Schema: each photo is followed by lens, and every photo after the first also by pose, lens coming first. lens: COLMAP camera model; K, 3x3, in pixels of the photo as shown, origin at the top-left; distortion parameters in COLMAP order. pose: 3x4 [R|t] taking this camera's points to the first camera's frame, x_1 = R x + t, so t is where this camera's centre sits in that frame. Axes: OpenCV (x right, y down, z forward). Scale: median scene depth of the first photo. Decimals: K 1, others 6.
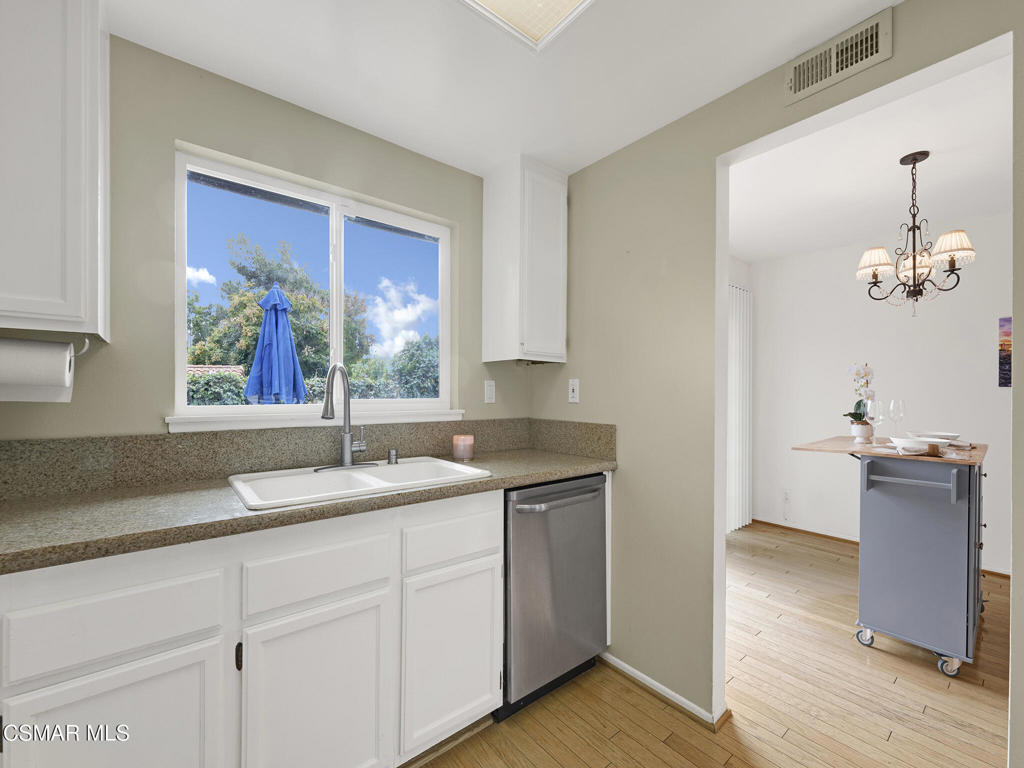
lens RADIAL K [[426.3, 0, 507.1], [0, 426.3, 394.6], [0, 0, 1]] dist [-0.000776, -0.000433]
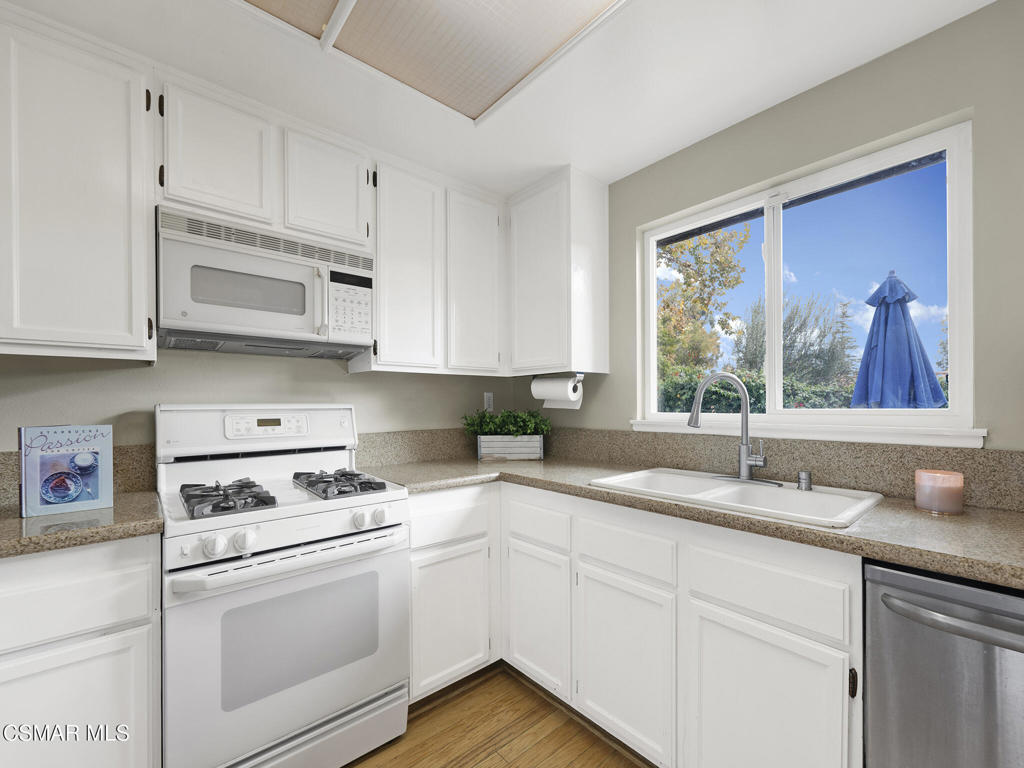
lens RADIAL K [[428.3, 0, 510.6], [0, 428.3, 402.4], [0, 0, 1]] dist [0.001467, -0.000525]
pose [[0.040172, -0.008473, -0.999157, 0.545568], [0.001933, 0.999963, -0.008402, 0.003313], [0.999191, -0.001594, 0.040187, 0.432871]]
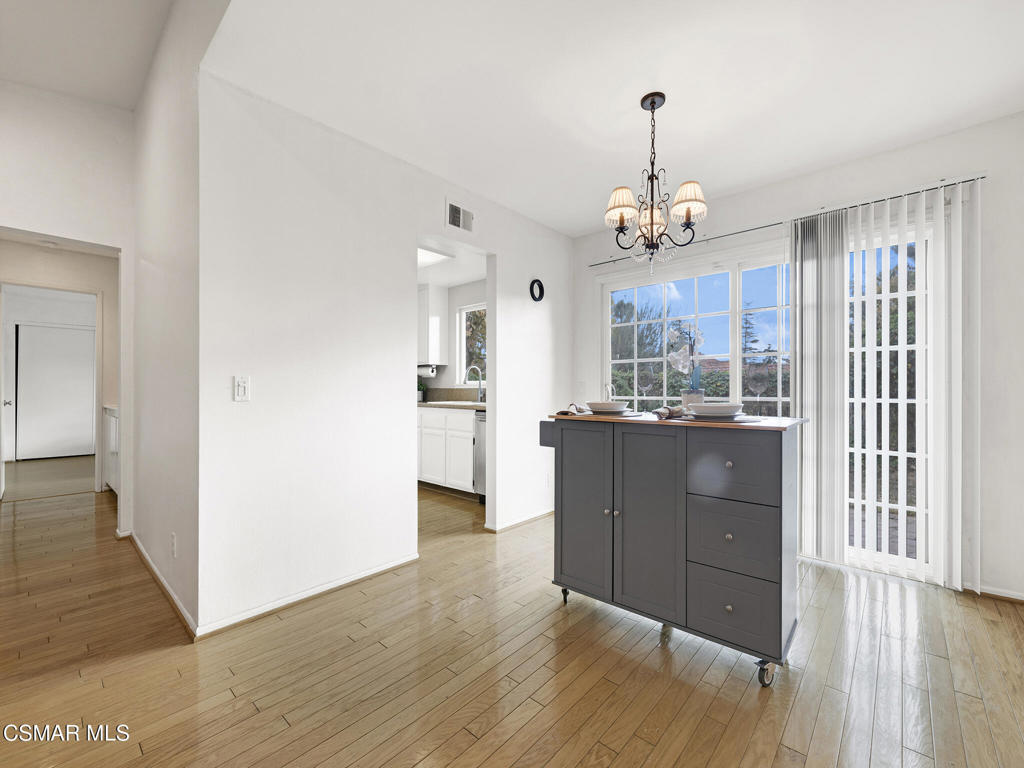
lens RADIAL K [[428.3, 0, 510.6], [0, 428.3, 402.4], [0, 0, 1]] dist [0.001467, -0.000525]
pose [[0.159918, 0.025420, -0.986803, 2.437846], [-0.005309, 0.999676, 0.024891, 0.097496], [0.987116, 0.001258, 0.160001, 0.731512]]
